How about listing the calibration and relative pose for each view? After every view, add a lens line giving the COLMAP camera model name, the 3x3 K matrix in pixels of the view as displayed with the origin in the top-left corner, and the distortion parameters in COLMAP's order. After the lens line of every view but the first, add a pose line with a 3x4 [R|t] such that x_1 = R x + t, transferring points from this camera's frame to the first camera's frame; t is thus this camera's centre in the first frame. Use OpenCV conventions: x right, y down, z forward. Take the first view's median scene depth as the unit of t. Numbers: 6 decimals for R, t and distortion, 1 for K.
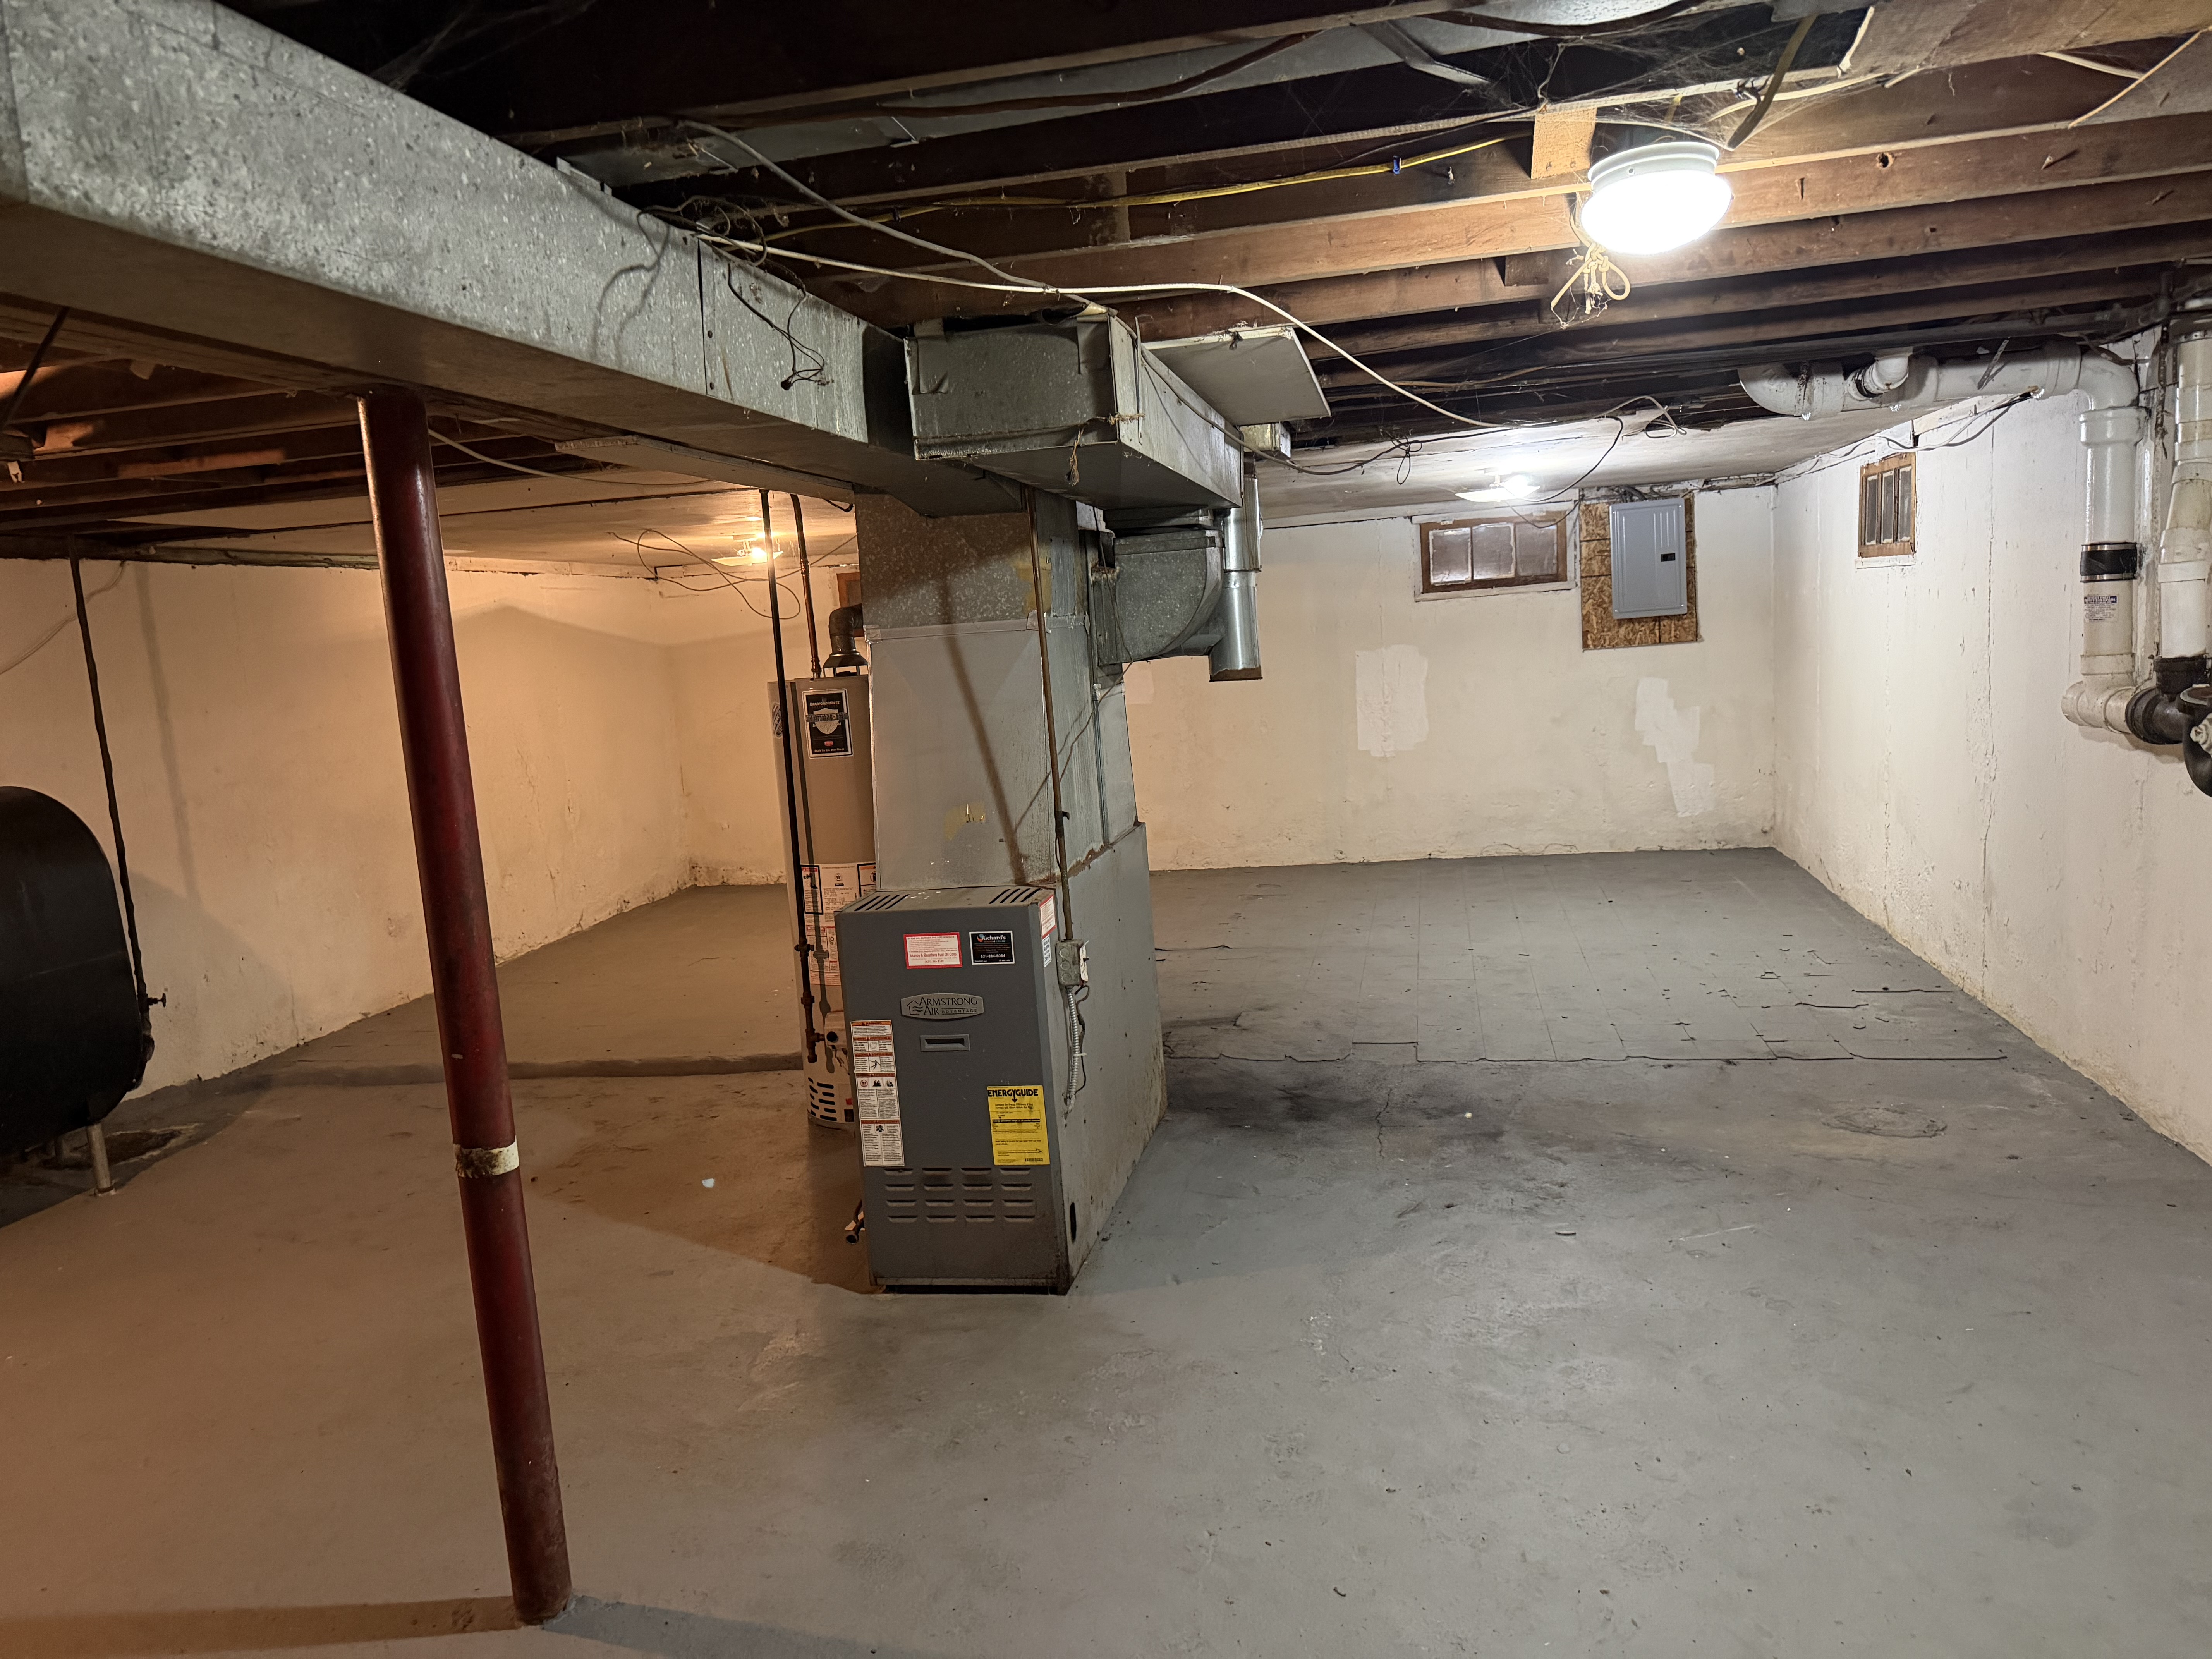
lens RADIAL K [[1545.8, 0, 1106.0], [0, 1545.8, 829.5], [0, 0, 1]] dist [0.125621, -0.189023]
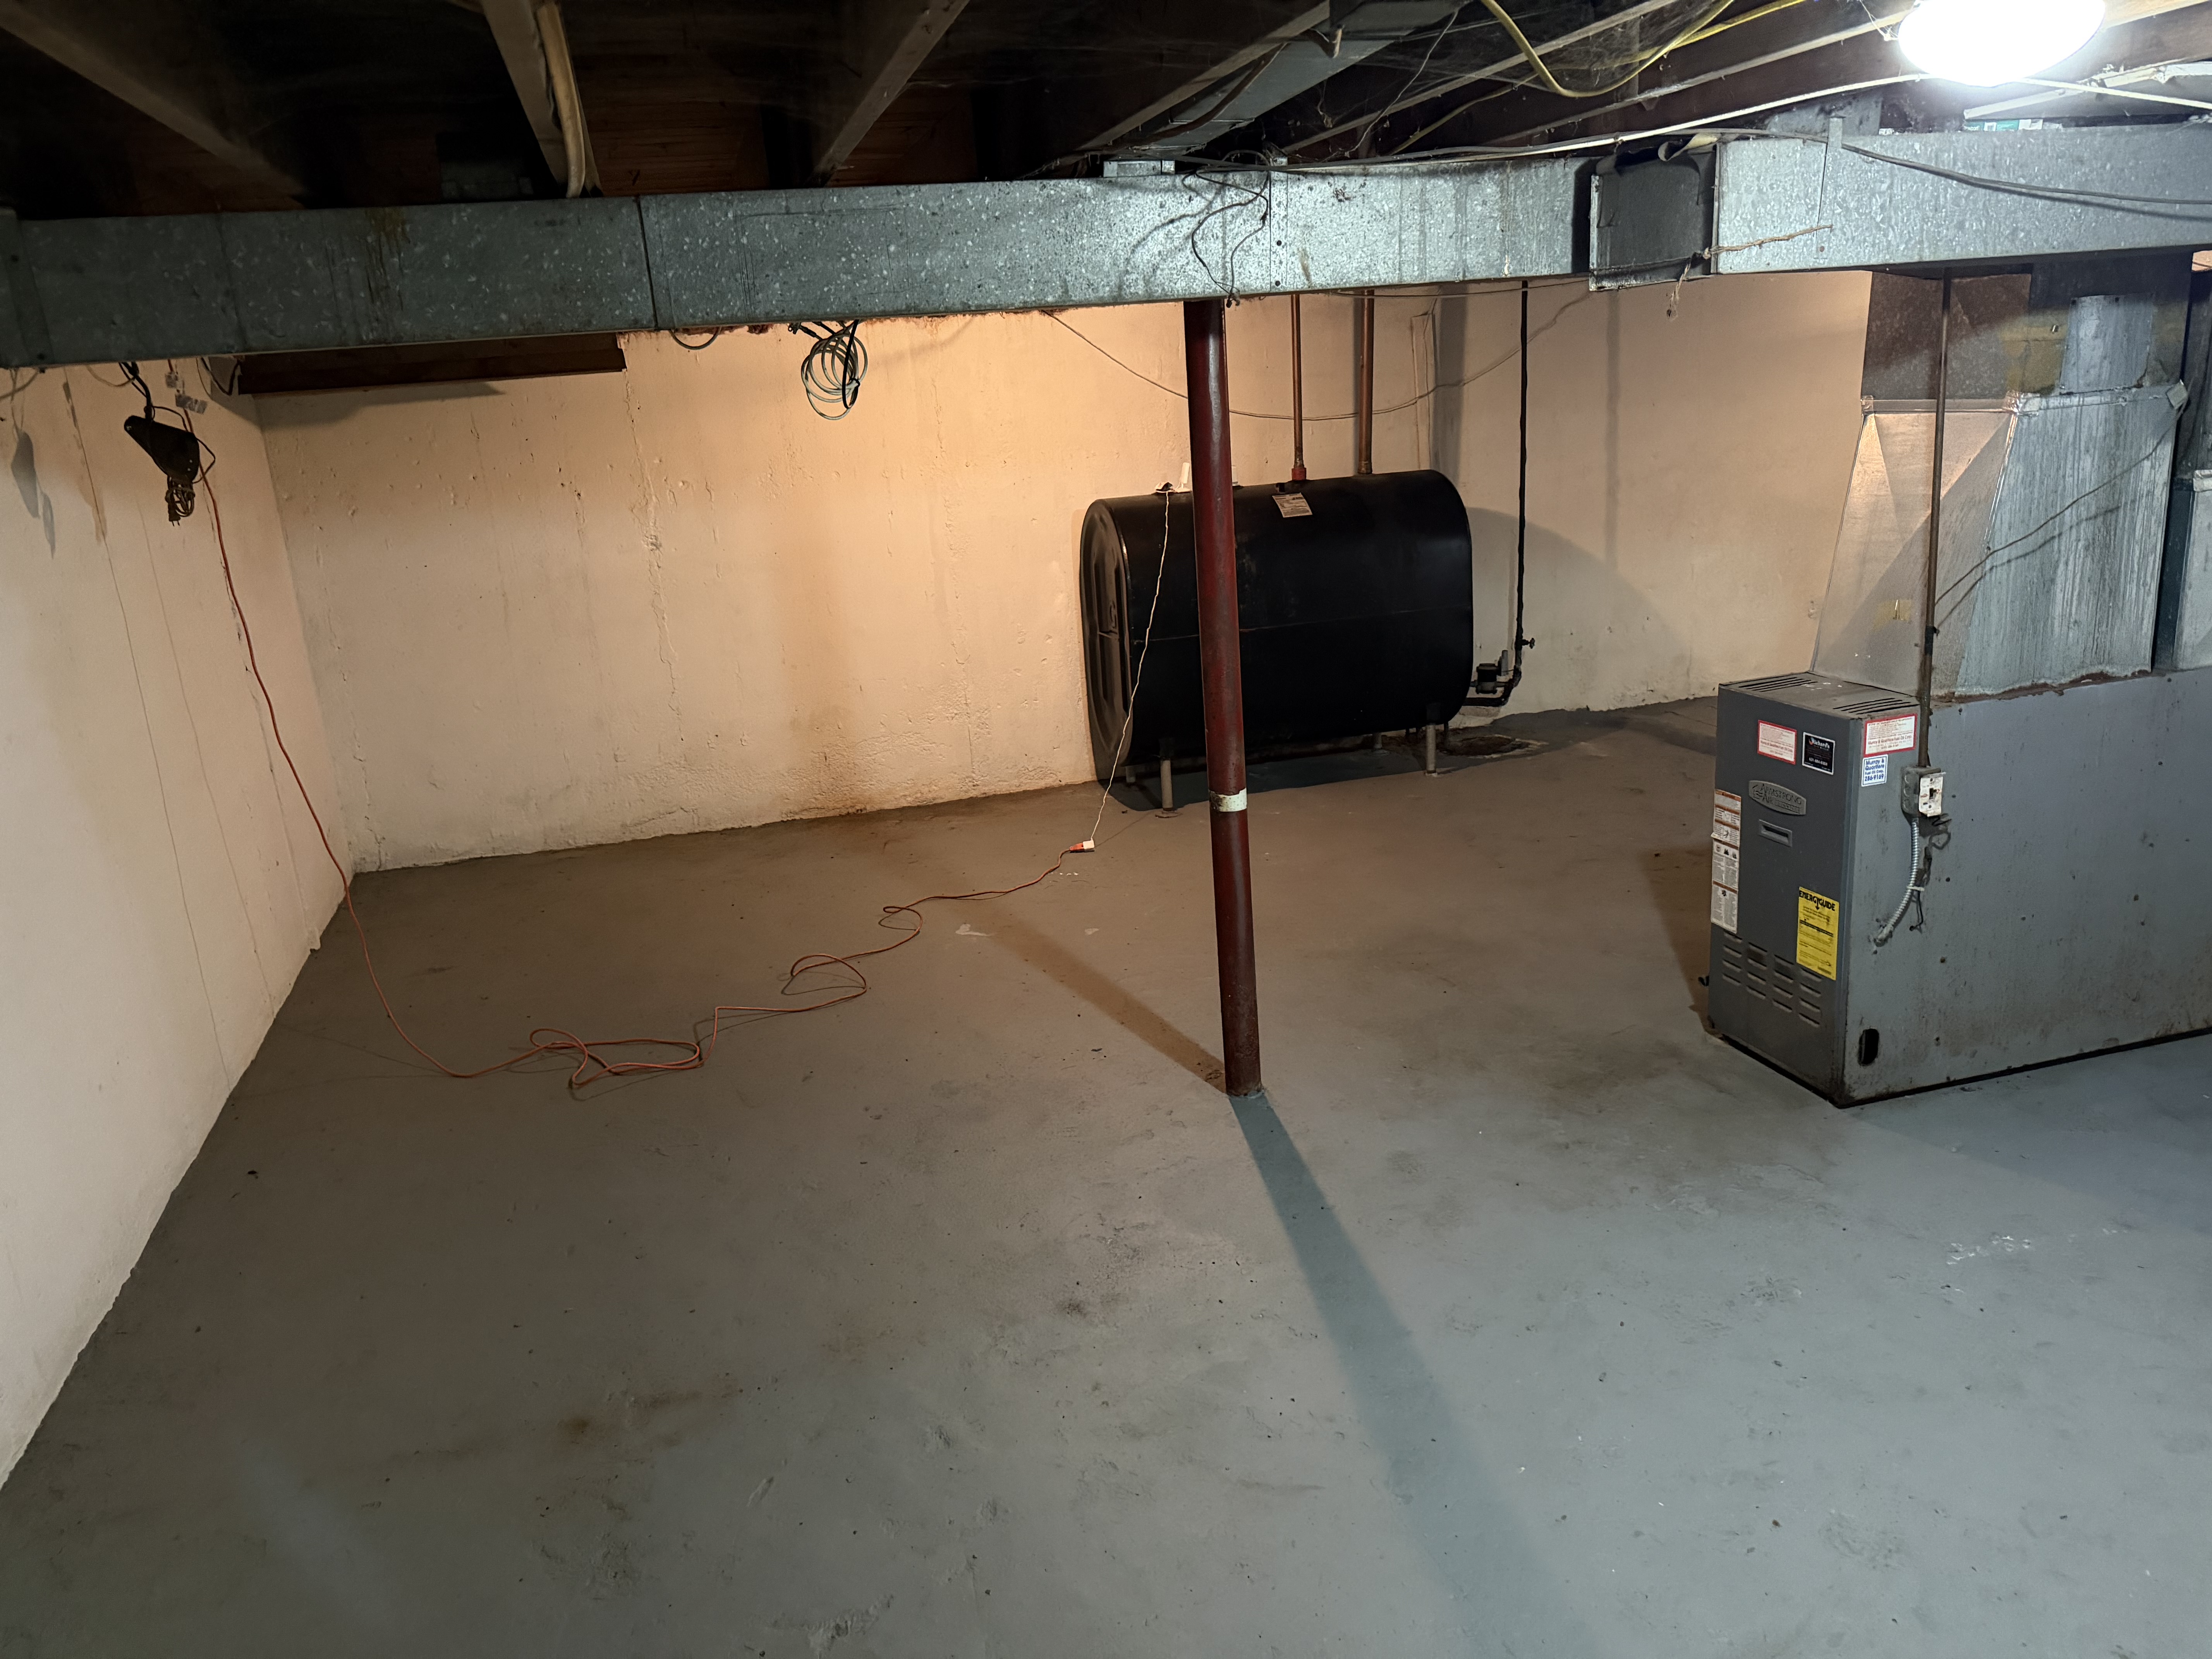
lens RADIAL K [[1545.8, 0, 1106.0], [0, 1545.8, 829.5], [0, 0, 1]] dist [0.125621, -0.189023]
pose [[0.466558, 0.283984, -0.837662, 0.552577], [-0.079830, 0.956710, 0.279880, -0.118066], [0.880881, -0.063710, 0.469031, 0.126746]]
